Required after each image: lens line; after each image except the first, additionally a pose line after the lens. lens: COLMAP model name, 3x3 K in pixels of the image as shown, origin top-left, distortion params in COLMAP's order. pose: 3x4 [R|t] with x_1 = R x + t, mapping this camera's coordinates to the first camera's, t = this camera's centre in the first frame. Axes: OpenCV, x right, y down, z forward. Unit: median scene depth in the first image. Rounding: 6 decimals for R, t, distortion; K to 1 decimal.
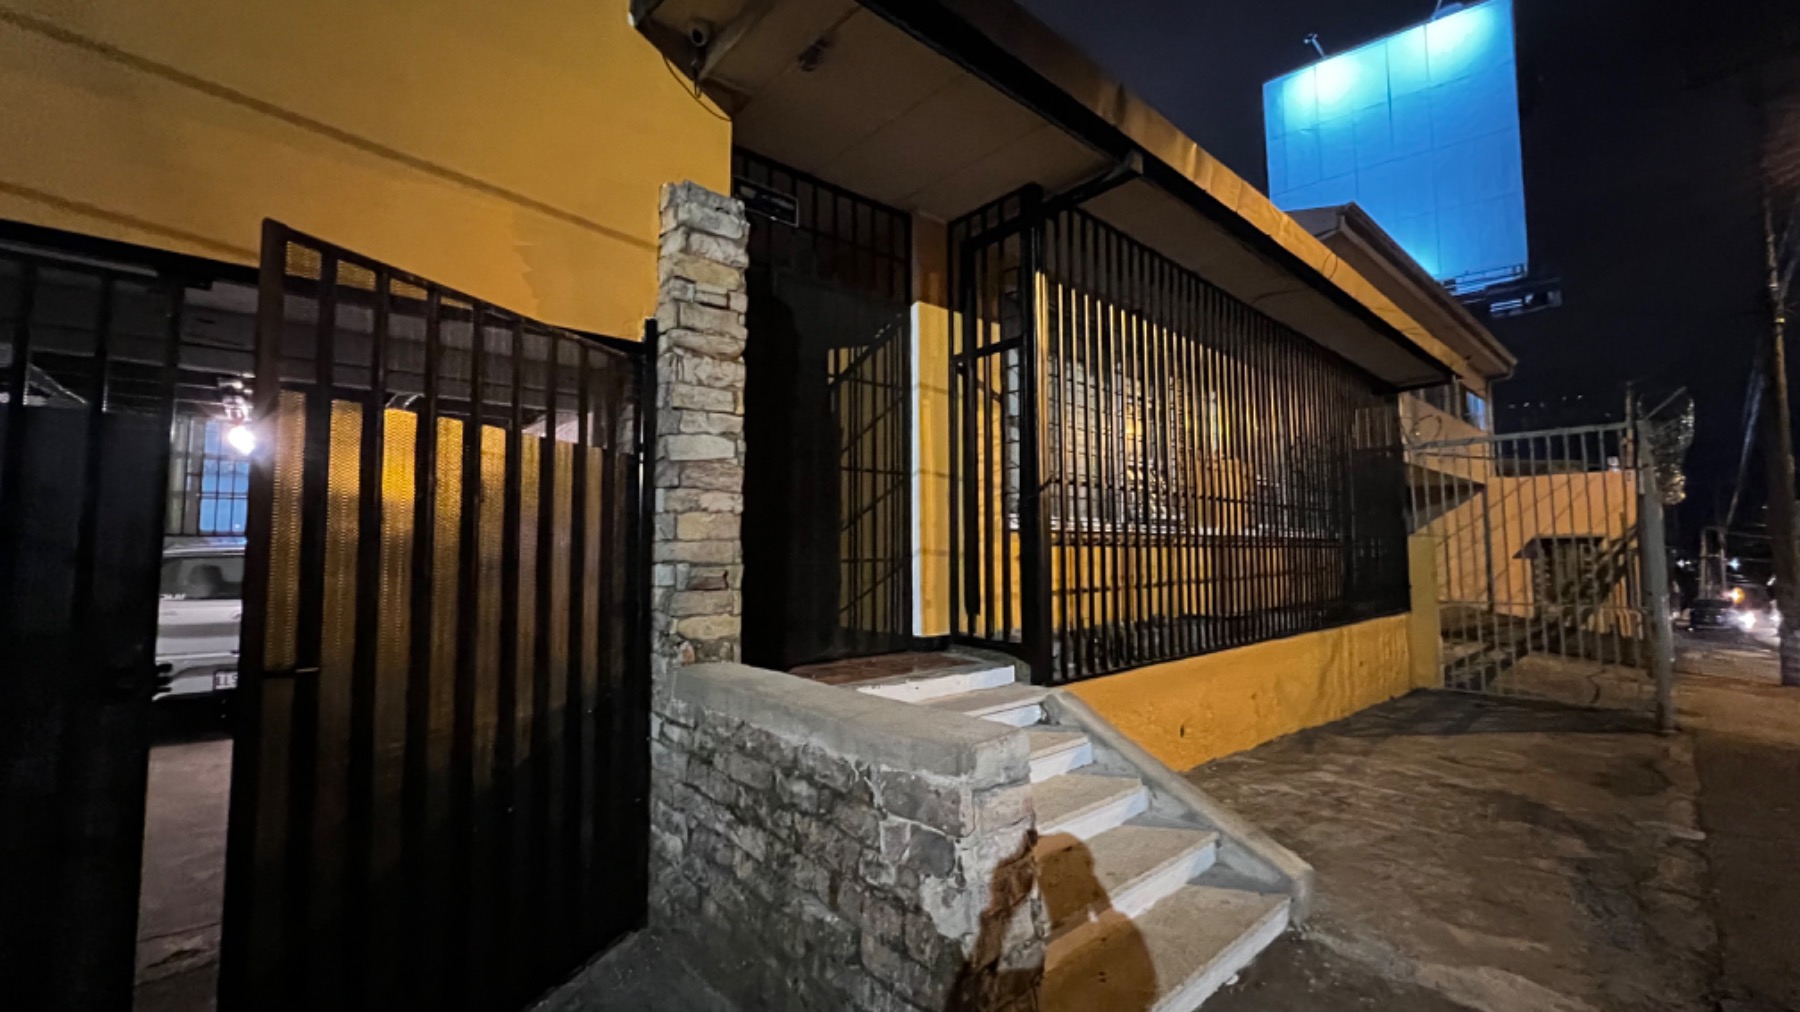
lens RADIAL K [[712.6, 0, 899.1], [0, 712.6, 509.4], [0, 0, 1]] dist [-0.000264, -0.000062]
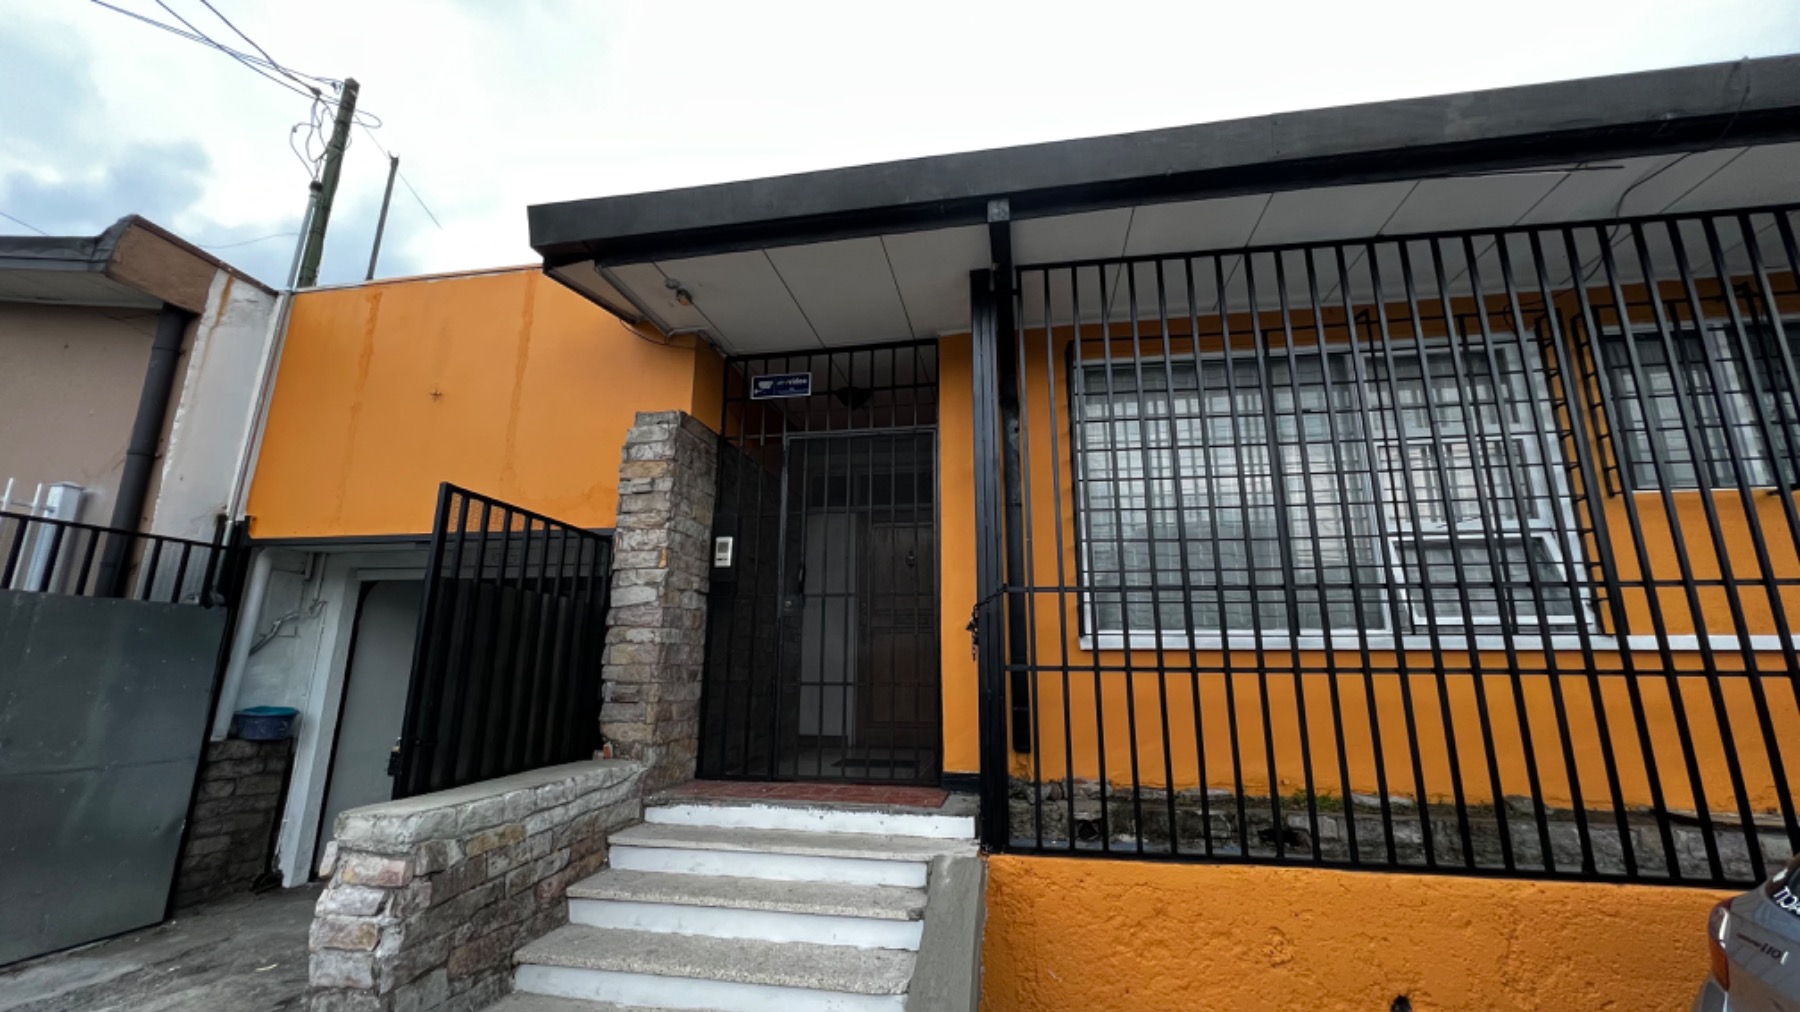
lens RADIAL K [[712.6, 0, 893.3], [0, 712.6, 503.7], [0, 0, 1]] dist [-0.000264, -0.000062]
pose [[0.612522, -0.172175, -0.771475, 1.119631], [0.044056, 0.981909, -0.184159, 0.014522], [0.789225, 0.078813, 0.609026, 0.542040]]
